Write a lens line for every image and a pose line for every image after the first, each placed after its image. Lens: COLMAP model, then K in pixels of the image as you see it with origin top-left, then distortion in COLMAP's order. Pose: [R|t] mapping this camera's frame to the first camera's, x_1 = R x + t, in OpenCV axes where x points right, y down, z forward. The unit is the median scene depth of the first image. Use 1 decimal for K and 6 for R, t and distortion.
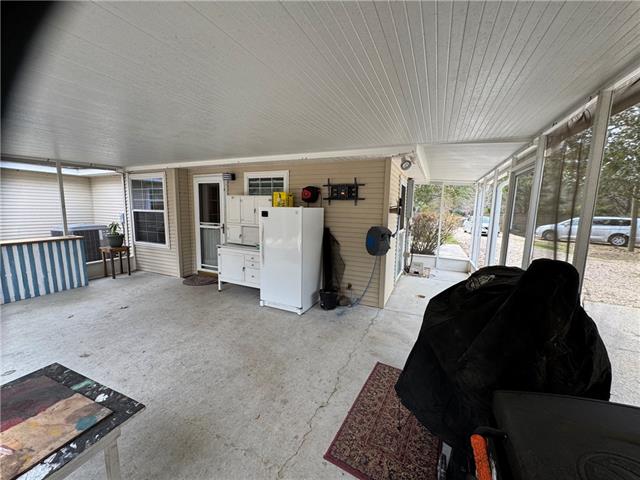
lens RADIAL K [[253.8, 0, 321.2], [0, 253.8, 242.2], [0, 0, 1]] dist [-0.001873, 0.000648]
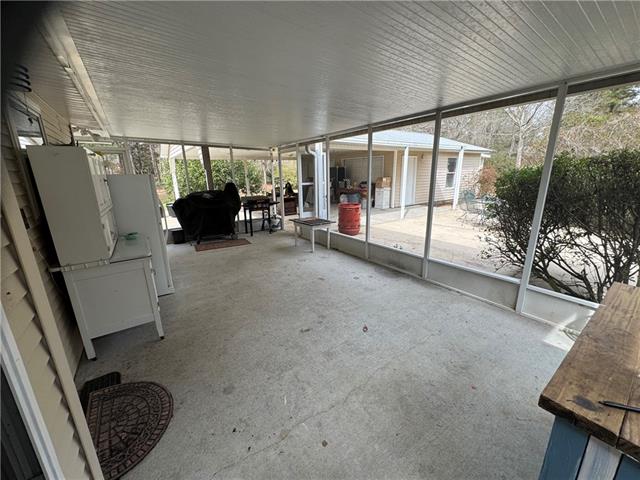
lens RADIAL K [[253.8, 0, 319.2], [0, 253.8, 239.4], [0, 0, 1]] dist [-0.001873, 0.000648]
pose [[-0.861924, -0.129997, 0.490090, -1.270233], [0.068354, 0.927961, 0.366356, -0.232227], [-0.502409, 0.349270, -0.790946, 1.644698]]
